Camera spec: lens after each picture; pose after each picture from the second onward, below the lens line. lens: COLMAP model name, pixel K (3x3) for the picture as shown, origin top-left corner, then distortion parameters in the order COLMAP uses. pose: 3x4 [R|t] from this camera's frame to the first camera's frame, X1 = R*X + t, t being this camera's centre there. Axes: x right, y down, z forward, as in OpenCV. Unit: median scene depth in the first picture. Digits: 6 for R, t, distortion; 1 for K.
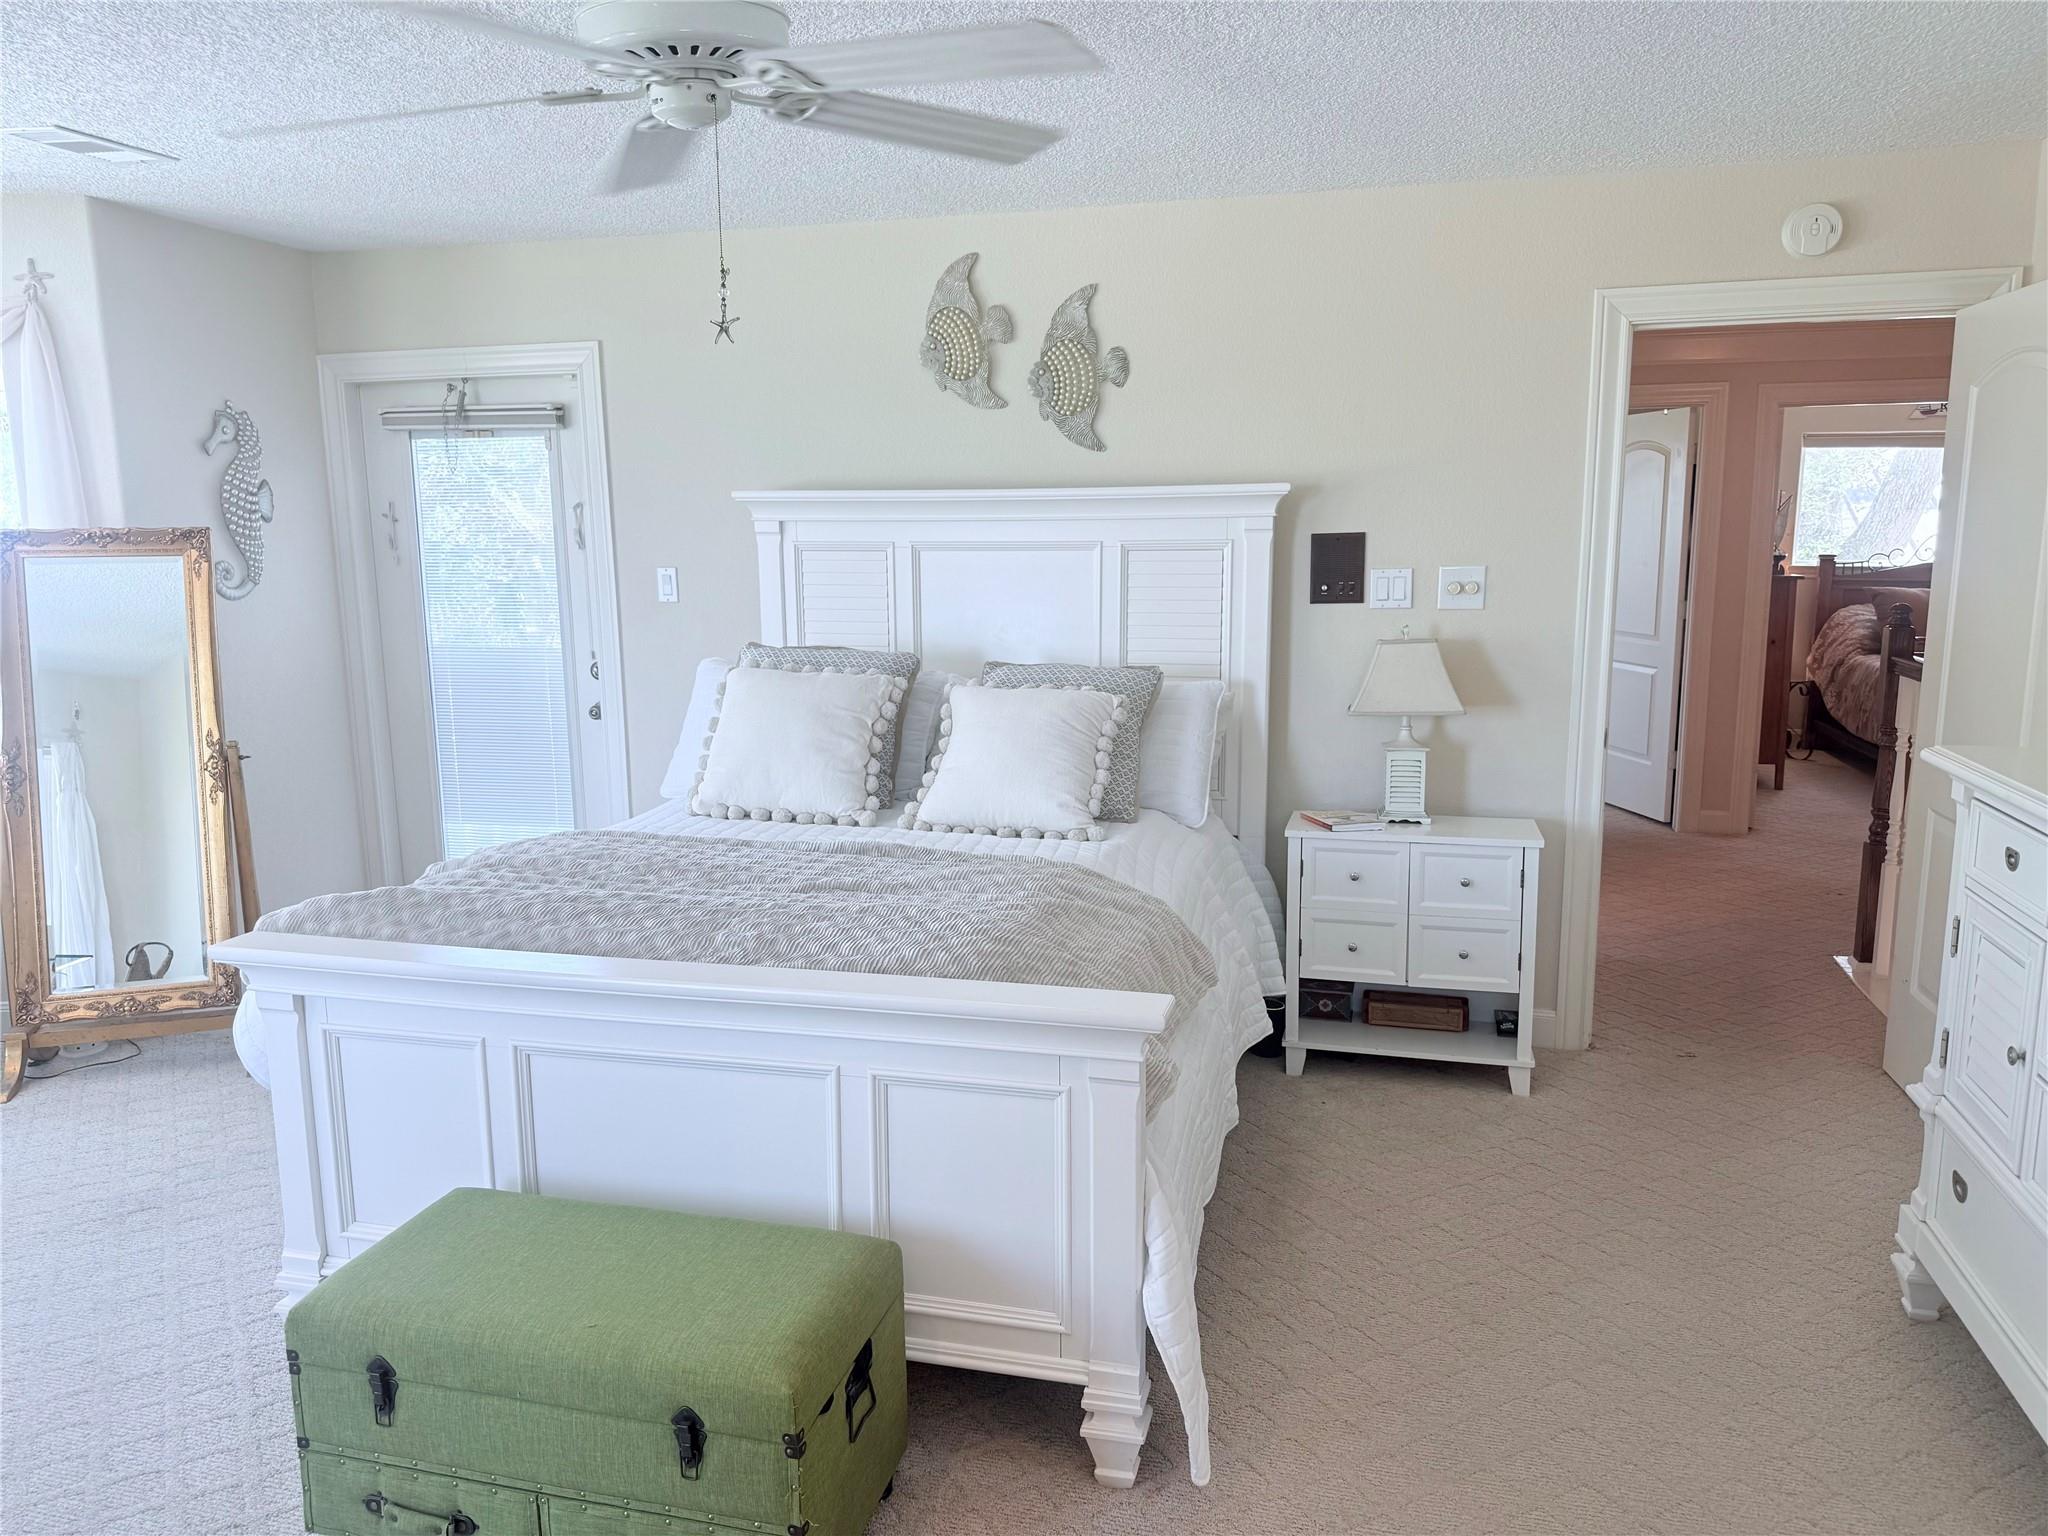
lens RADIAL K [[1423.0, 0, 1073.6], [0, 1423.0, 793.5], [0, 0, 1]] dist [0.066103, -0.079754]
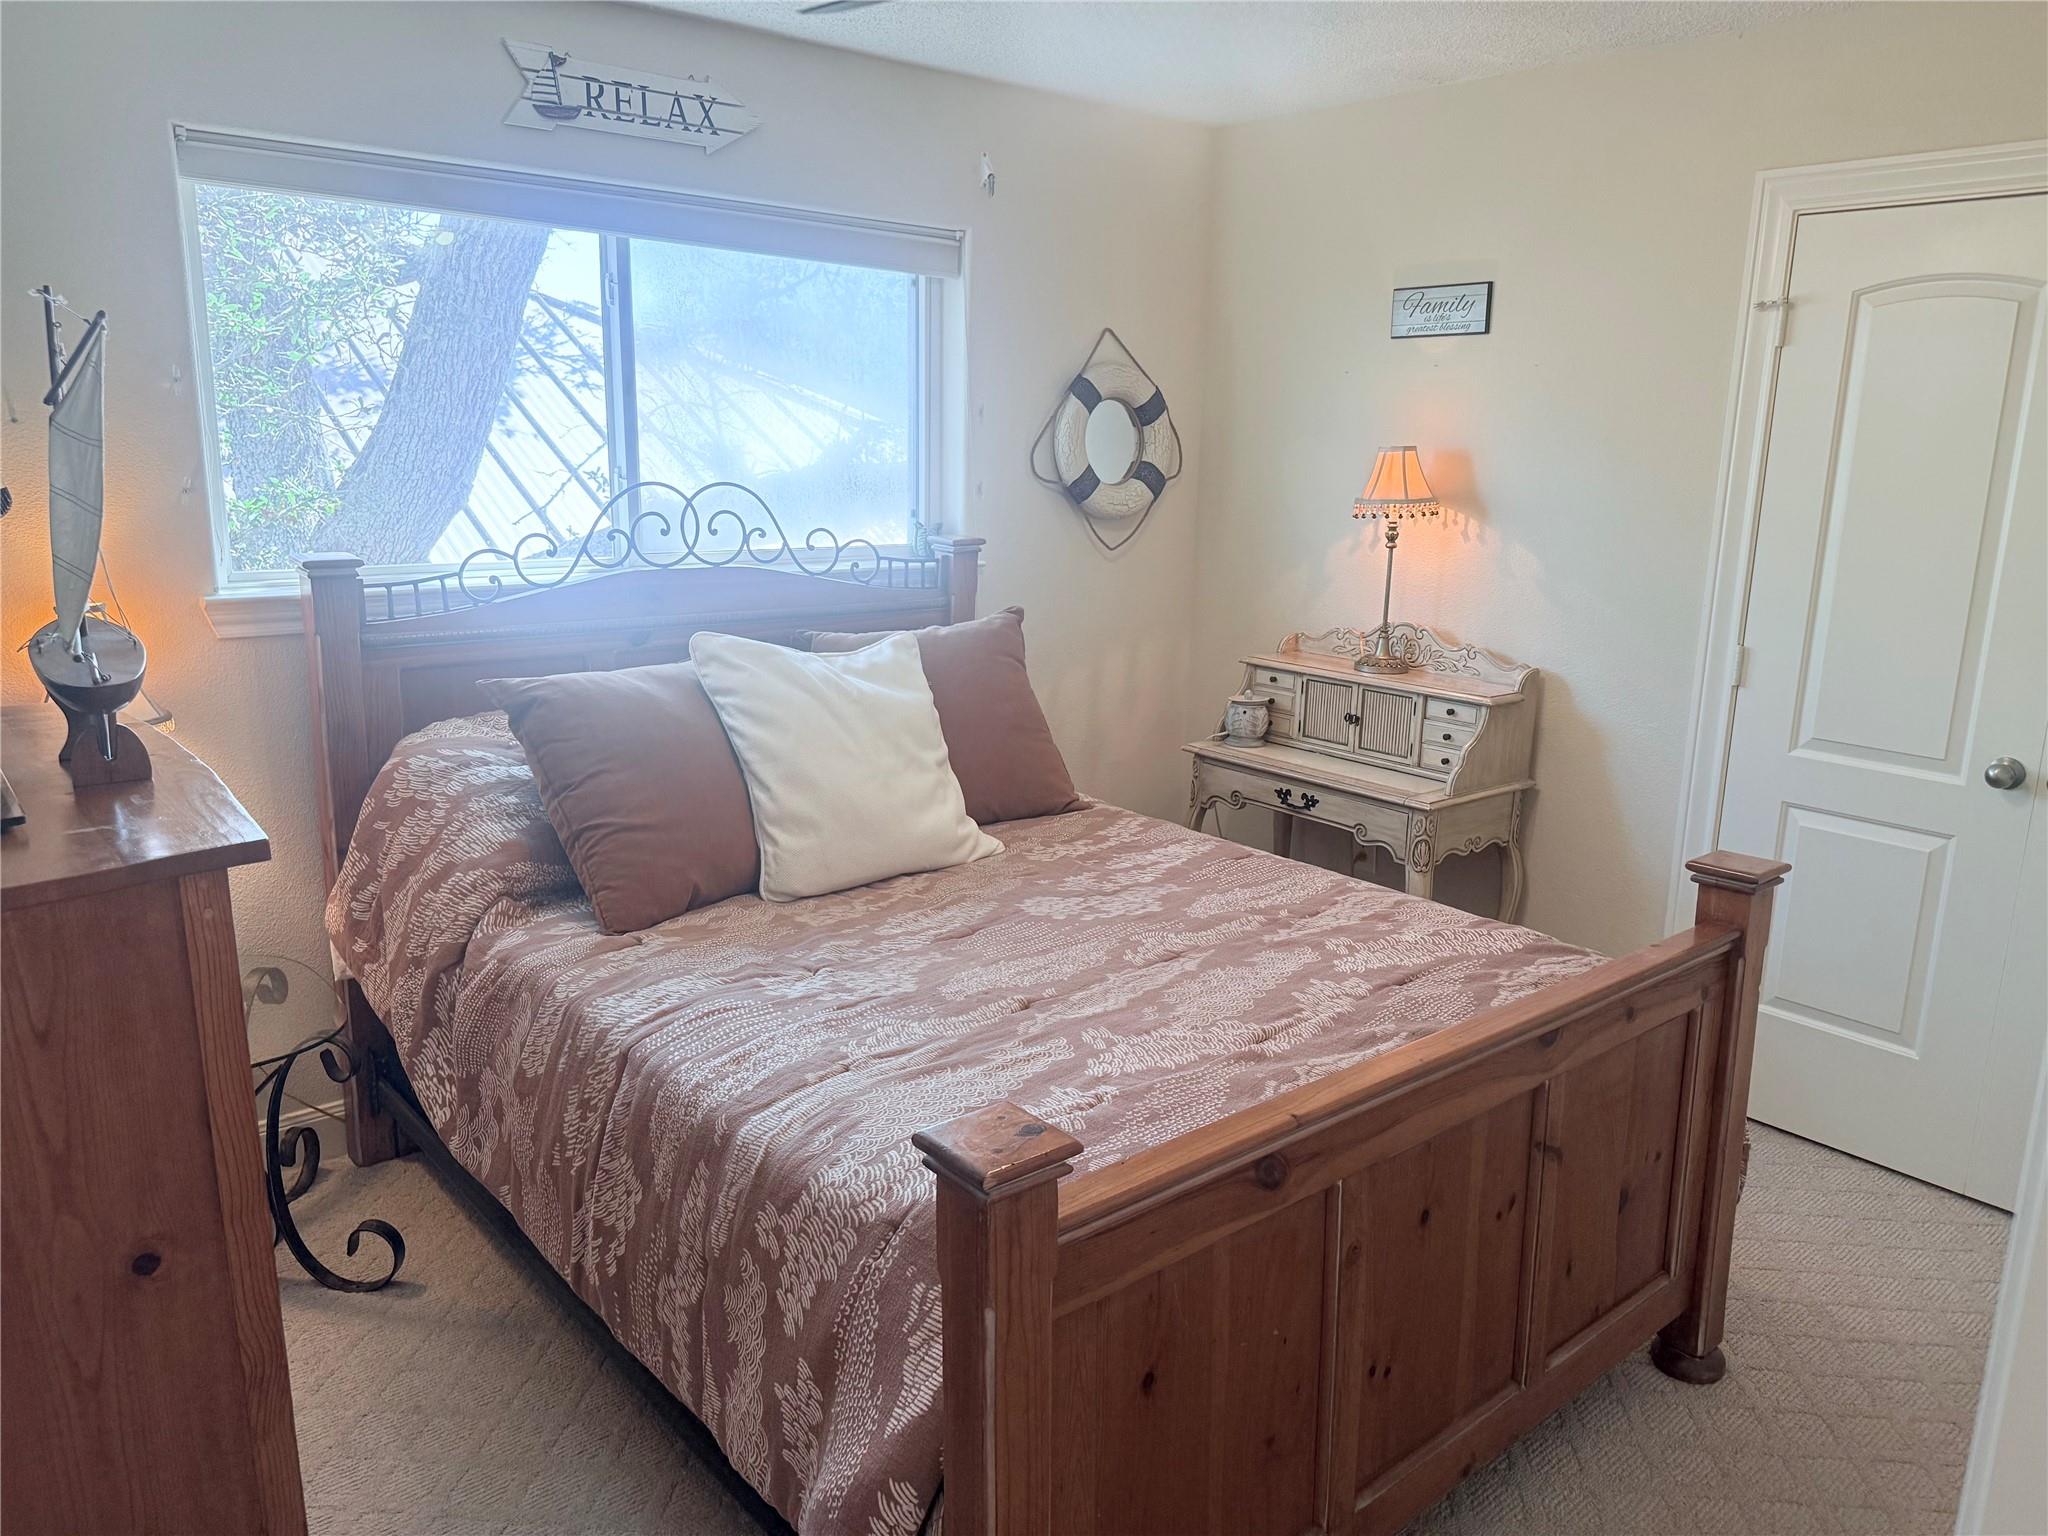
lens RADIAL K [[1423.0, 0, 1016.4], [0, 1423.0, 767.2], [0, 0, 1]] dist [0.066103, -0.079754]
pose [[0.595088, -0.161505, 0.787265, 0.370644], [0.117755, 0.986549, 0.113377, -0.141303], [-0.794986, 0.025235, 0.606102, 0.716621]]
